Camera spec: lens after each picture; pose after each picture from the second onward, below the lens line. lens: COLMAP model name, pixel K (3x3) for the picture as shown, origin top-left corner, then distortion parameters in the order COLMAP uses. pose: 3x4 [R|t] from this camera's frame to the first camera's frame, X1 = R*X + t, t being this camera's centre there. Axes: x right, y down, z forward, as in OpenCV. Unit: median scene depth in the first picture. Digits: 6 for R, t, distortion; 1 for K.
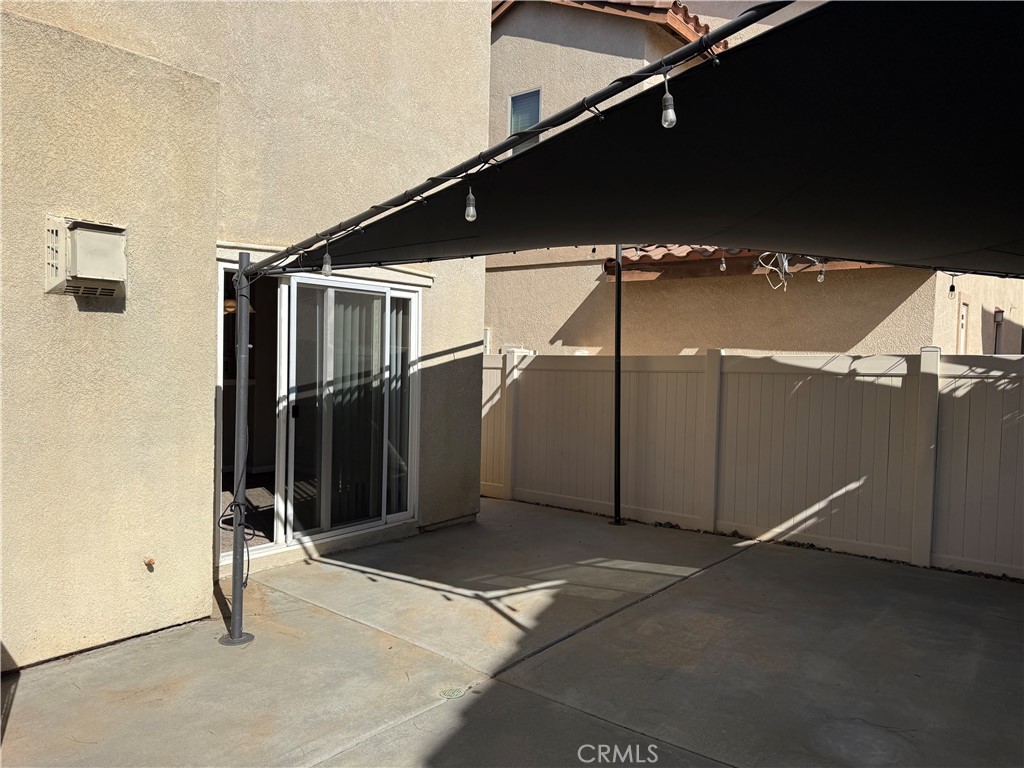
lens RADIAL K [[726.1, 0, 512.8], [0, 726.1, 384.7], [0, 0, 1]] dist [0.058028, -0.060516]
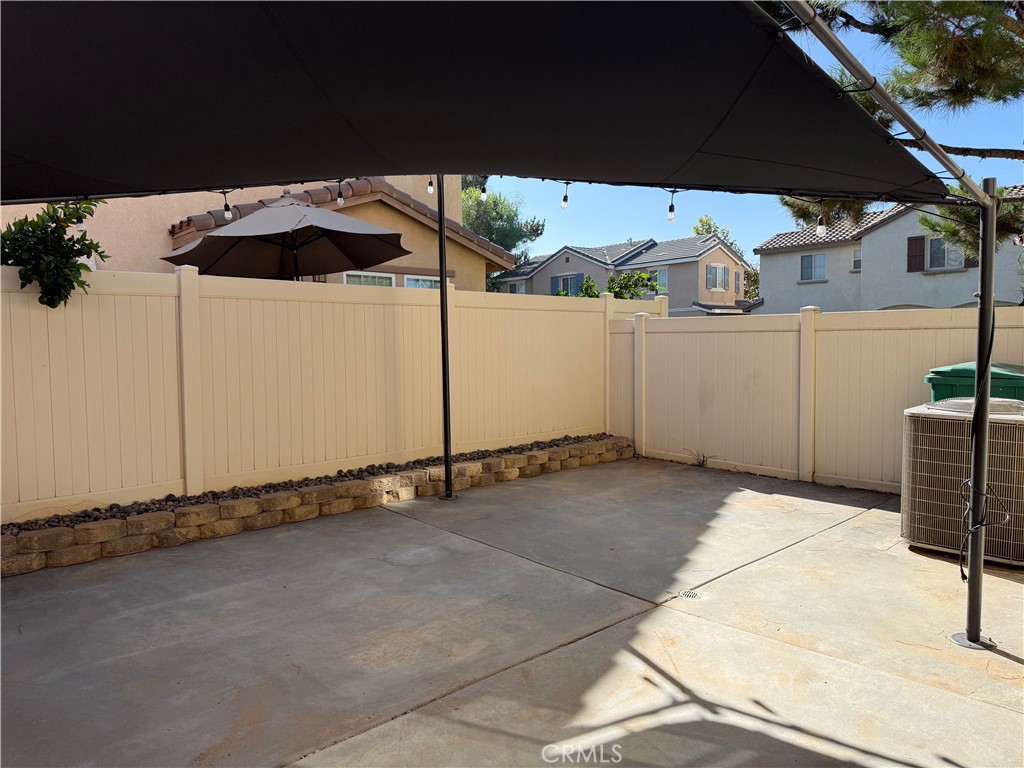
lens RADIAL K [[726.1, 0, 510.1], [0, 726.1, 380.9], [0, 0, 1]] dist [0.058028, -0.060516]
pose [[-0.989967, -0.016147, 0.140375, 0.034479], [-0.002474, 0.995278, 0.097035, -0.030766], [-0.141279, 0.095714, -0.985332, 1.629257]]
